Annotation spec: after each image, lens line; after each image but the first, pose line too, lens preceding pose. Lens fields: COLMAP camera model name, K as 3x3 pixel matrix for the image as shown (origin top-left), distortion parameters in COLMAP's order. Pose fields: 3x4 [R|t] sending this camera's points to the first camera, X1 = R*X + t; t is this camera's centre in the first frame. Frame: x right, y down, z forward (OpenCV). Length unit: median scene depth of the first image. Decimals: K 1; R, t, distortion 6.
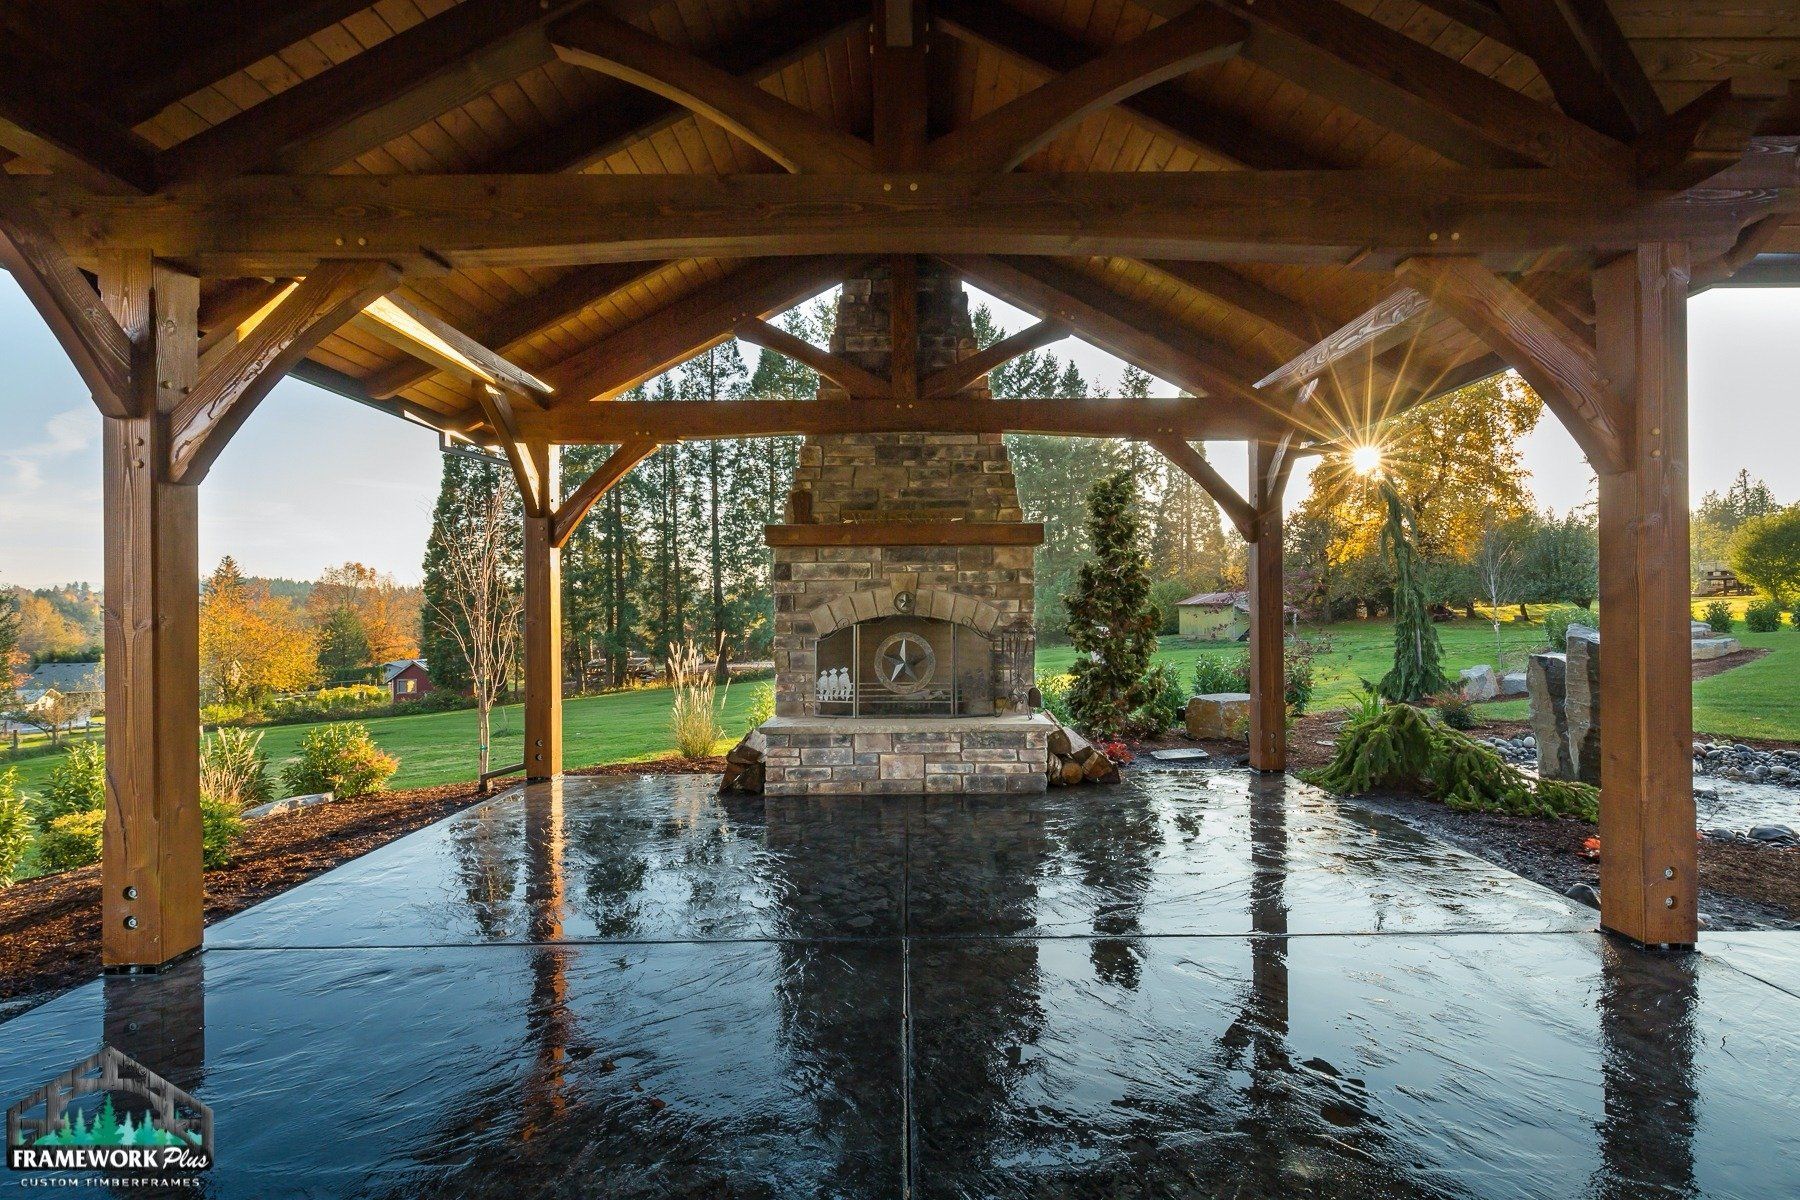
lens RADIAL K [[839.9, 0, 900.0], [0, 839.9, 600.0], [0, 0, 1]] dist [0.002540, 0.000385]
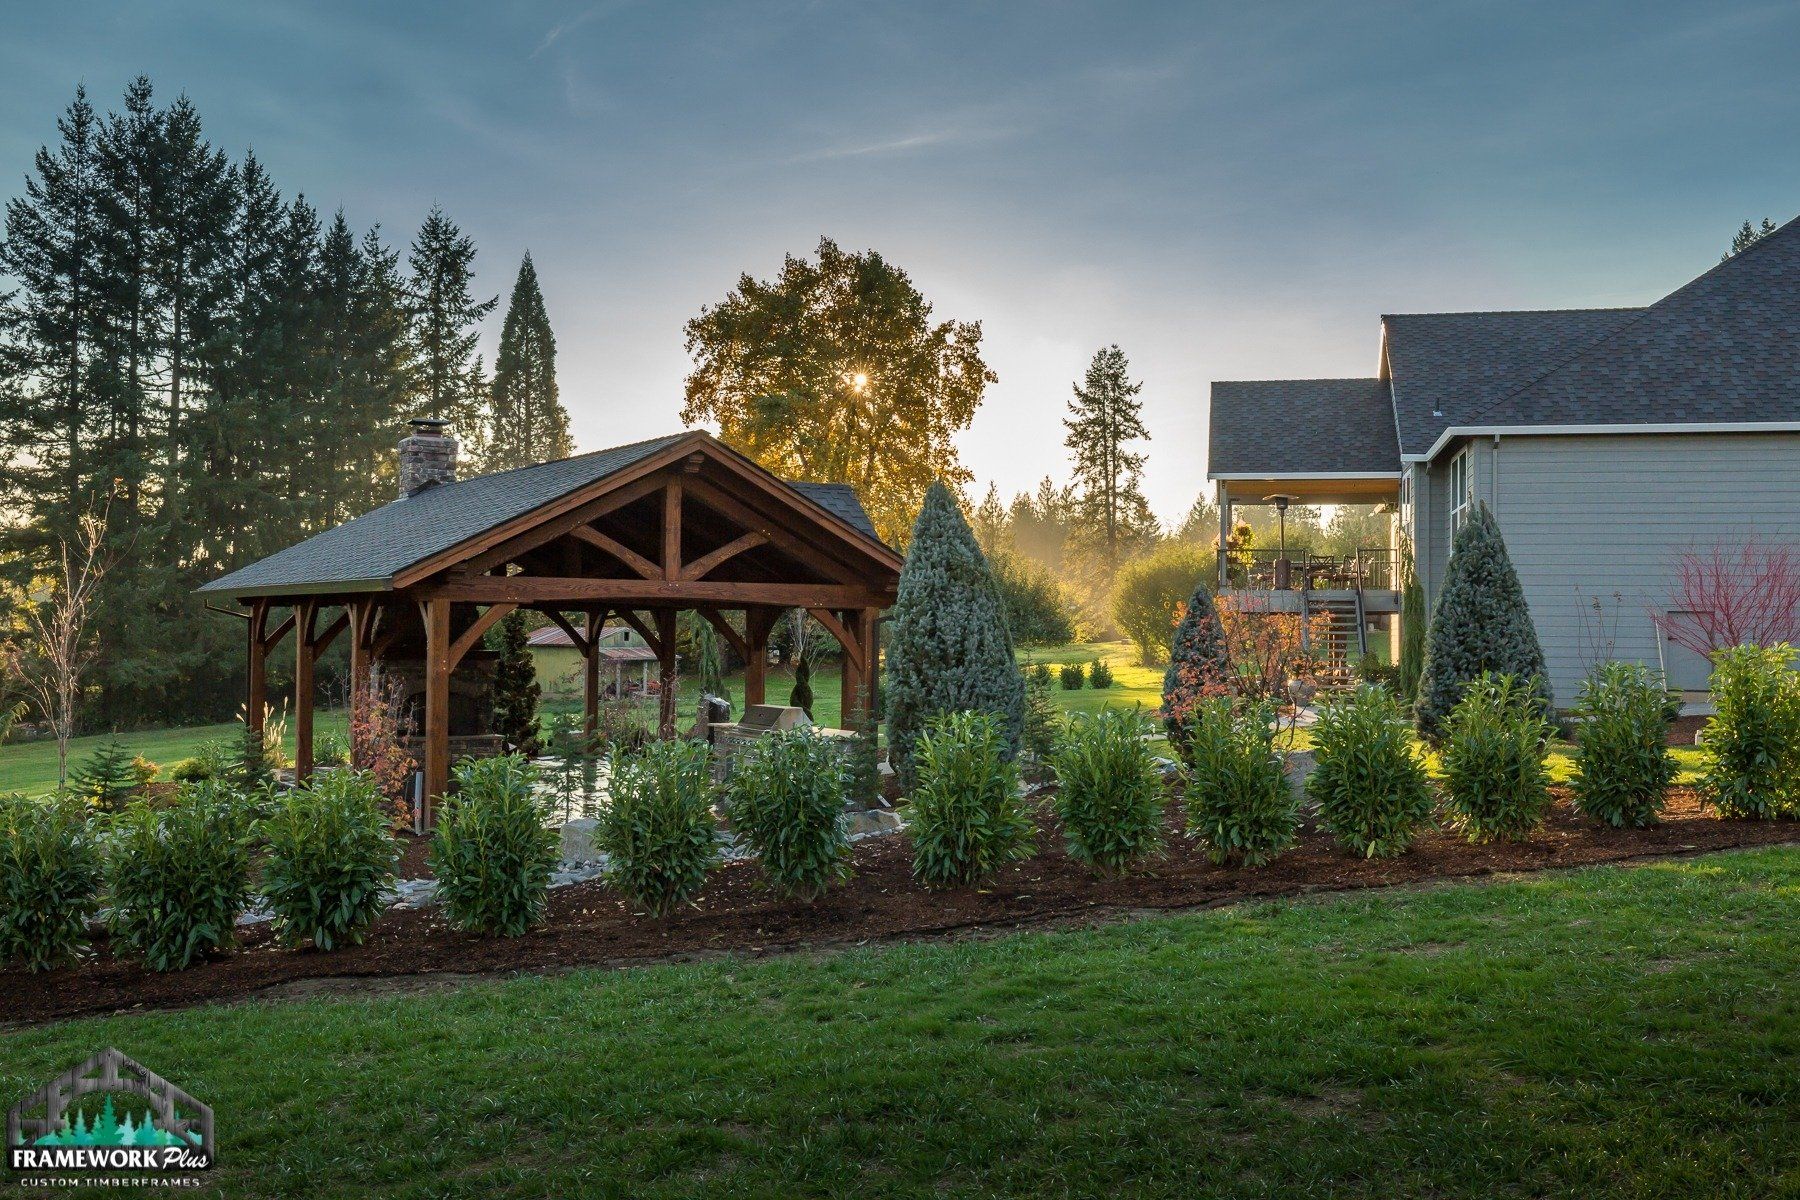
lens RADIAL K [[1791.3, 0, 900.0], [0, 1791.3, 600.0], [0, 0, 1]] dist [0.000733, 0.000915]
pose [[0.855538, 0.024676, 0.517151, -1.306969], [-0.020569, 0.999695, -0.013672, -0.168940], [-0.517331, 0.001059, 0.855785, -3.437446]]
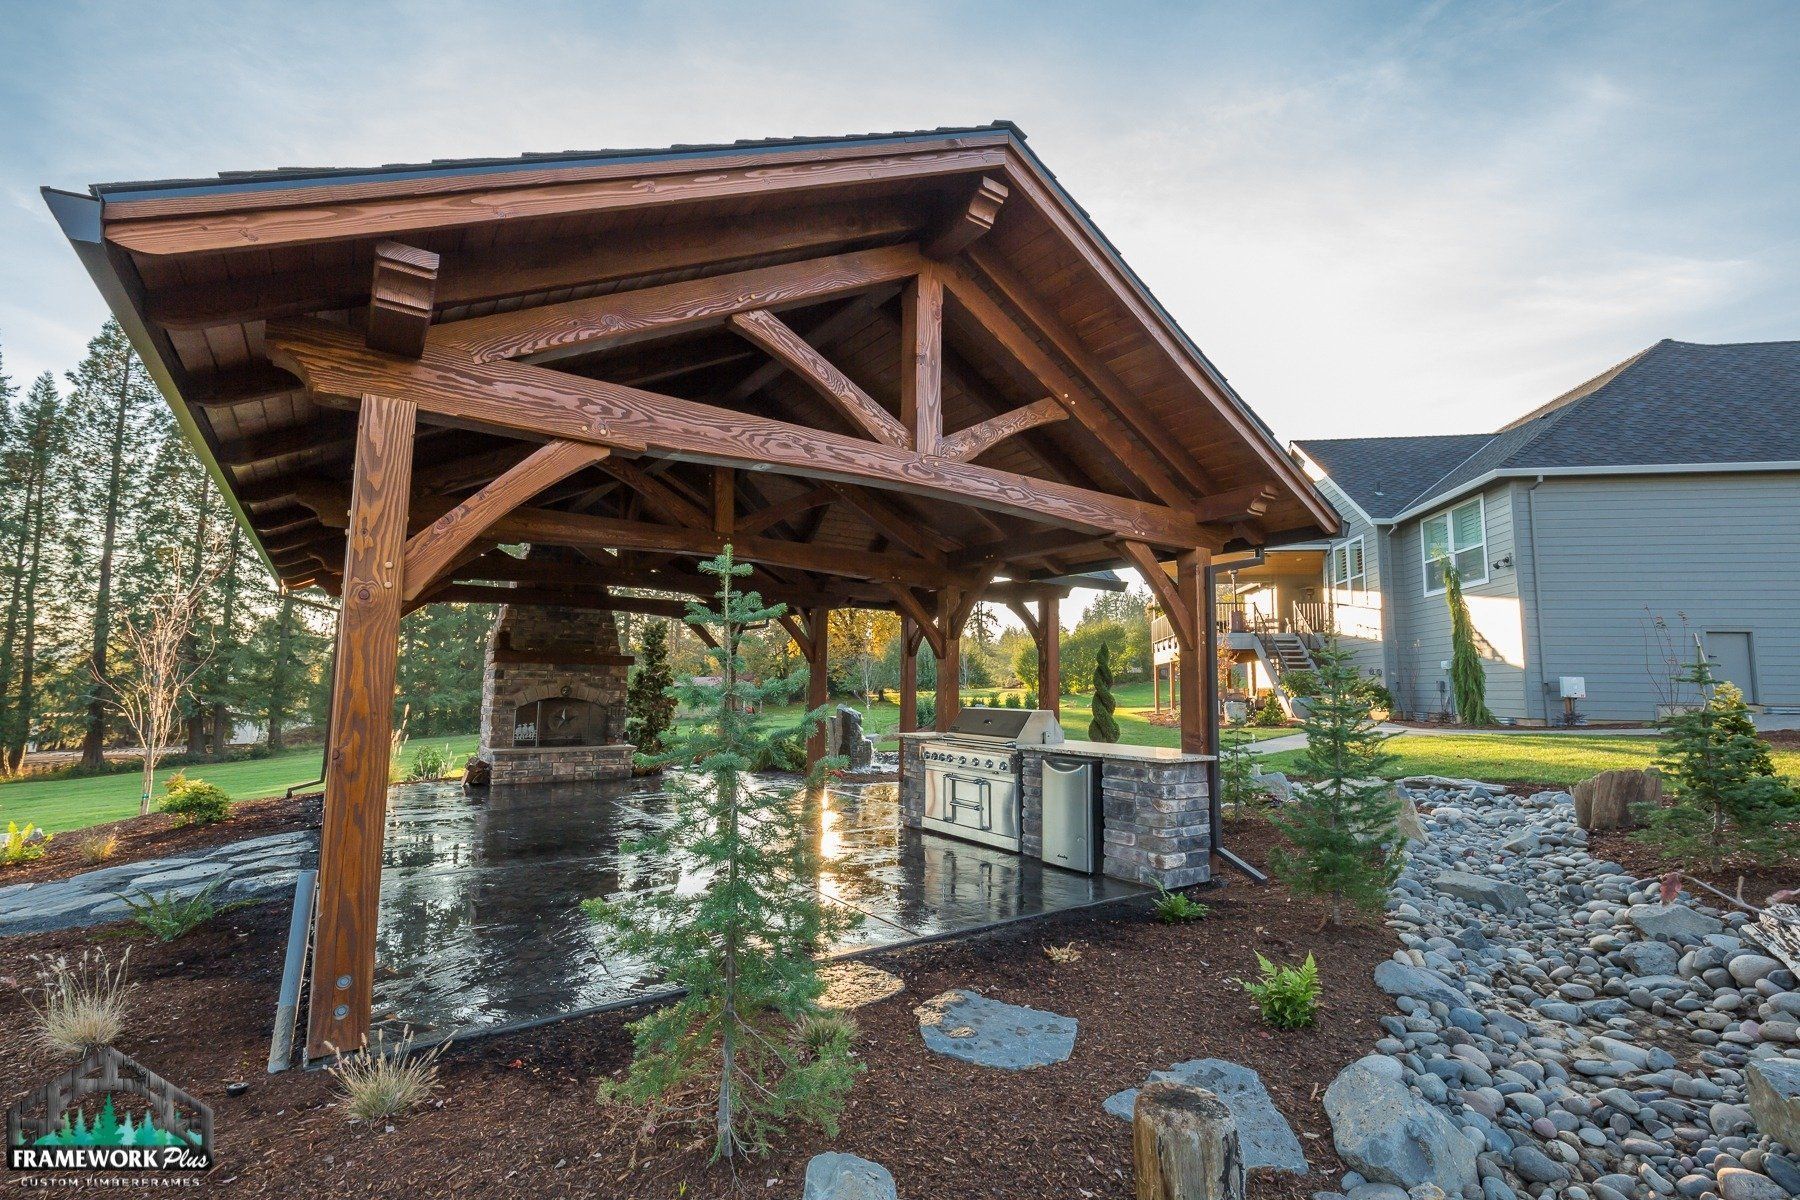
lens RADIAL K [[839.9, 0, 900.0], [0, 839.9, 600.0], [0, 0, 1]] dist [0.002540, 0.000385]
pose [[0.828238, 0.076669, 0.555106, -0.444452], [-0.023994, 0.994540, -0.101562, -0.027748], [-0.559862, 0.070798, 0.825556, -1.115856]]
